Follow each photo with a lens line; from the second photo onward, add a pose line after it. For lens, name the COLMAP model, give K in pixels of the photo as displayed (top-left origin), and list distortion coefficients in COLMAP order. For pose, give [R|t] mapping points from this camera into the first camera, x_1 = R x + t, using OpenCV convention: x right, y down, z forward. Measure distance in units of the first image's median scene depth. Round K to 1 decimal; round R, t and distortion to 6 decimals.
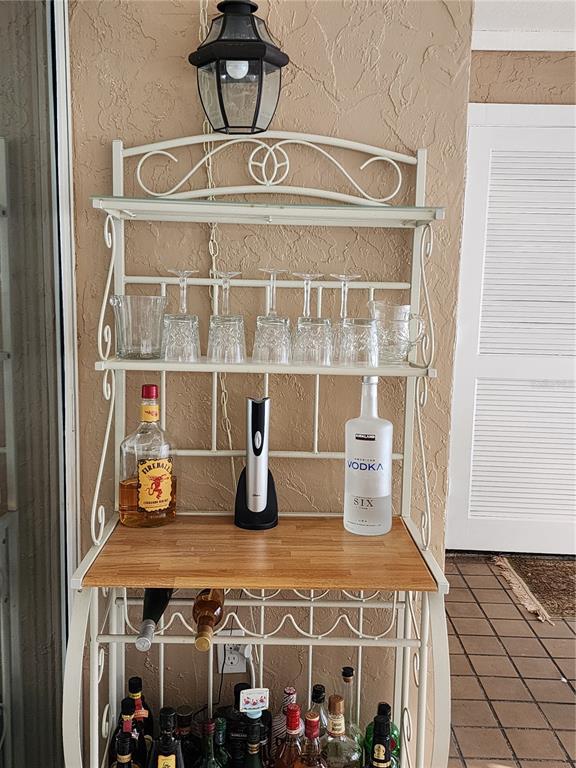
lens RADIAL K [[786.5, 0, 282.0], [0, 786.5, 387.0], [0, 0, 1]] dist [0.161736, -0.358807]
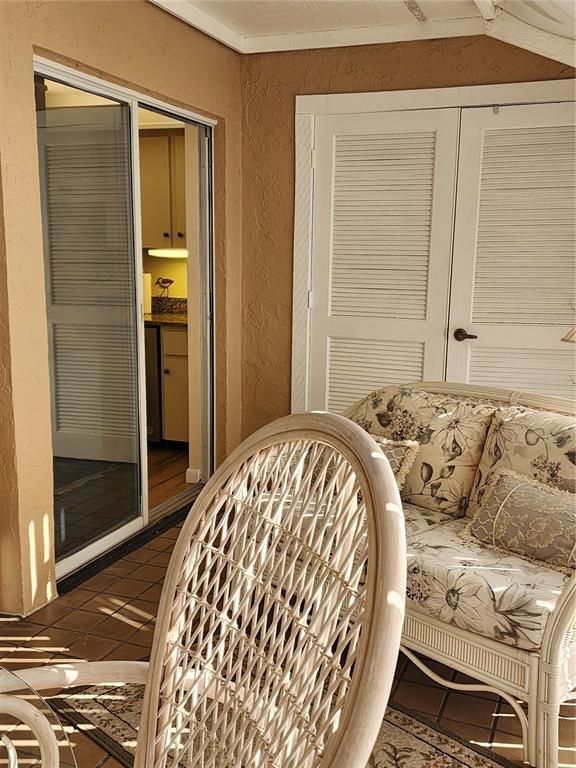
lens RADIAL K [[786.5, 0, 282.0], [0, 786.5, 387.0], [0, 0, 1]] dist [0.161736, -0.358807]
pose [[0.927331, 0.056083, -0.370015, 1.169424], [-0.051993, 0.998426, 0.021027, 0.079384], [0.370612, -0.000261, 0.928788, -0.165810]]
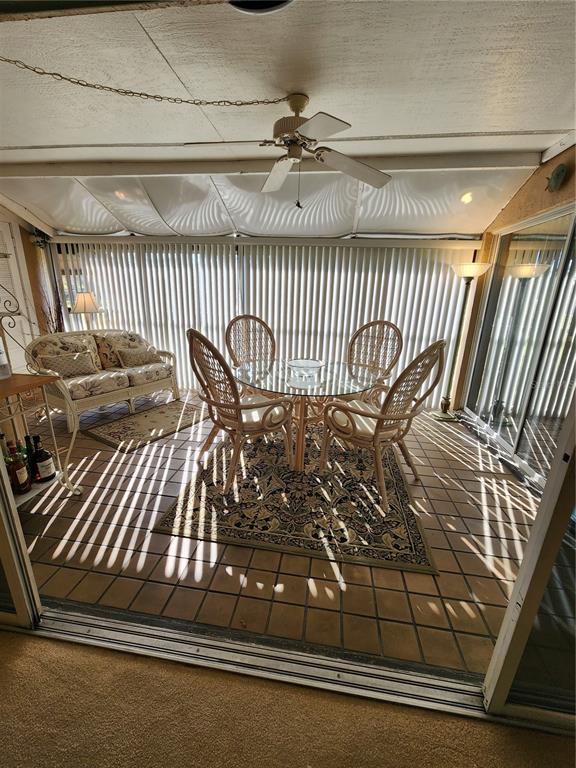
lens RADIAL K [[310.6, 0, 288.0], [0, 310.6, 384.0], [0, 0, 1]] dist [-0.002165, 0.000072]
pose [[0.147395, -0.303956, 0.941215, -0.641662], [0.121597, 0.949959, 0.287737, 0.014428], [-0.981575, 0.072037, 0.176980, -0.107158]]
